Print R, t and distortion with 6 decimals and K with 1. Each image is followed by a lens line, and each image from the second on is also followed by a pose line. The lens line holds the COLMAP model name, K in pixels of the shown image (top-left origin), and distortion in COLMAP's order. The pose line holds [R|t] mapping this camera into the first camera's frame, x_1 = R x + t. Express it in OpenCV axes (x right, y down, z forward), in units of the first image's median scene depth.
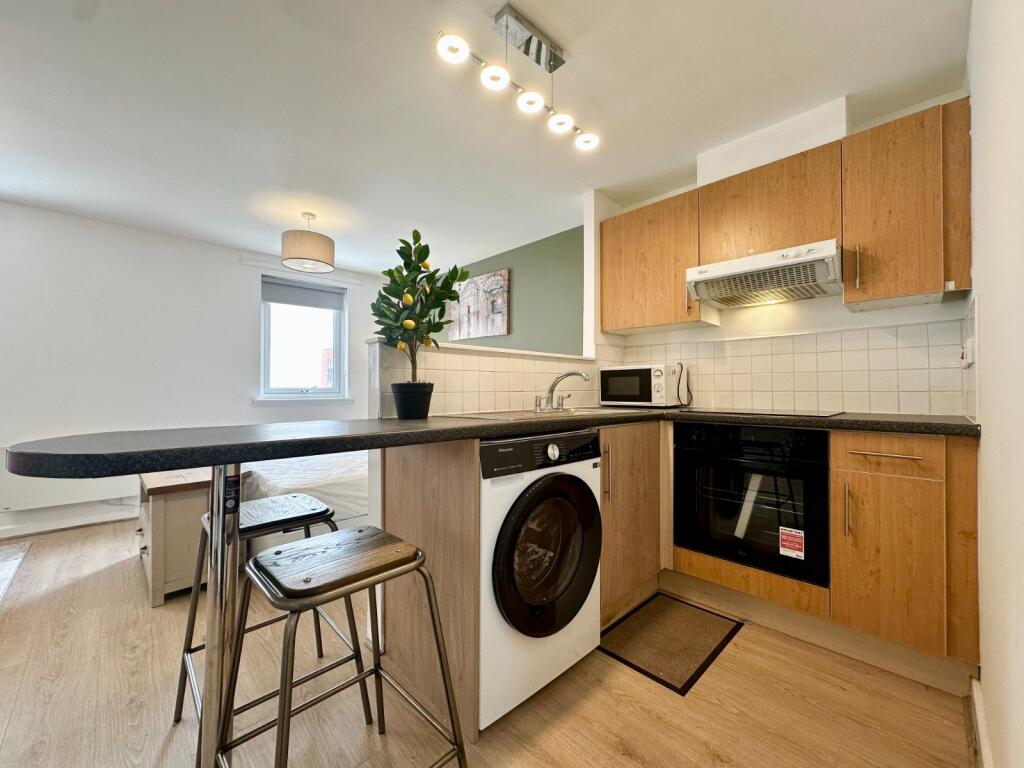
lens RADIAL K [[409.9, 0, 511.1], [0, 409.9, 384.6], [0, 0, 1]] dist [0.000326, -0.000166]
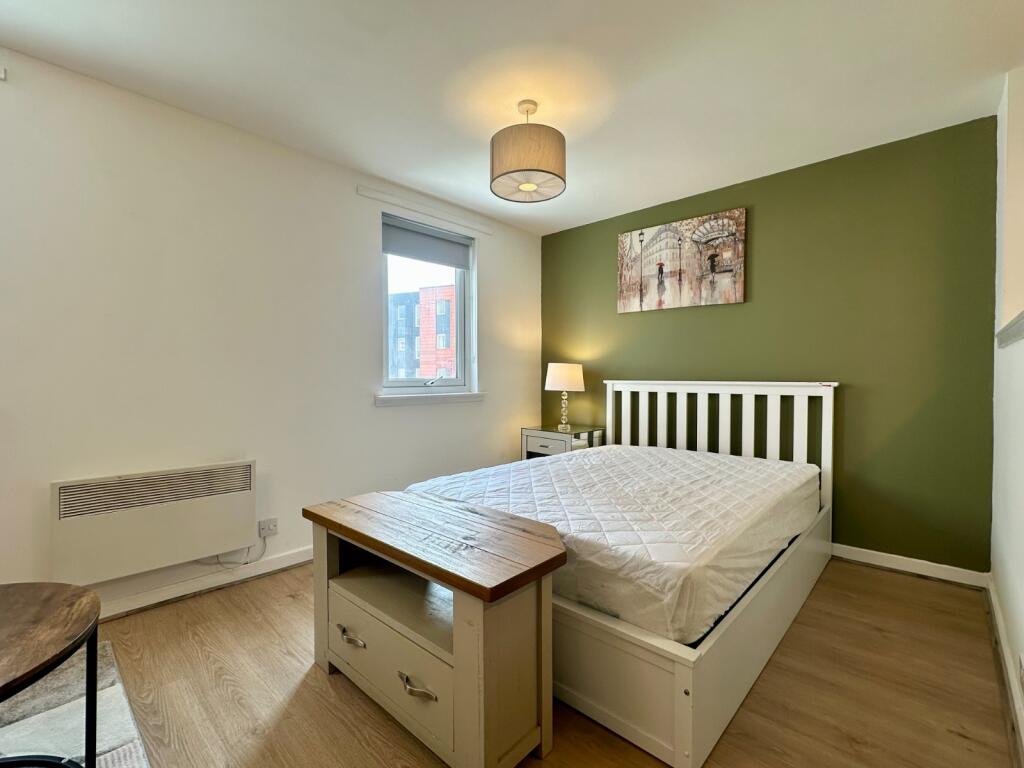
lens RADIAL K [[463.4, 0, 512.4], [0, 463.4, 385.2], [0, 0, 1]] dist [0.001282, 0.000222]
pose [[0.998537, -0.002595, 0.054006, -0.856665], [0.001106, 0.999619, 0.027572, -0.005304], [-0.054057, -0.027472, 0.998160, 0.428856]]
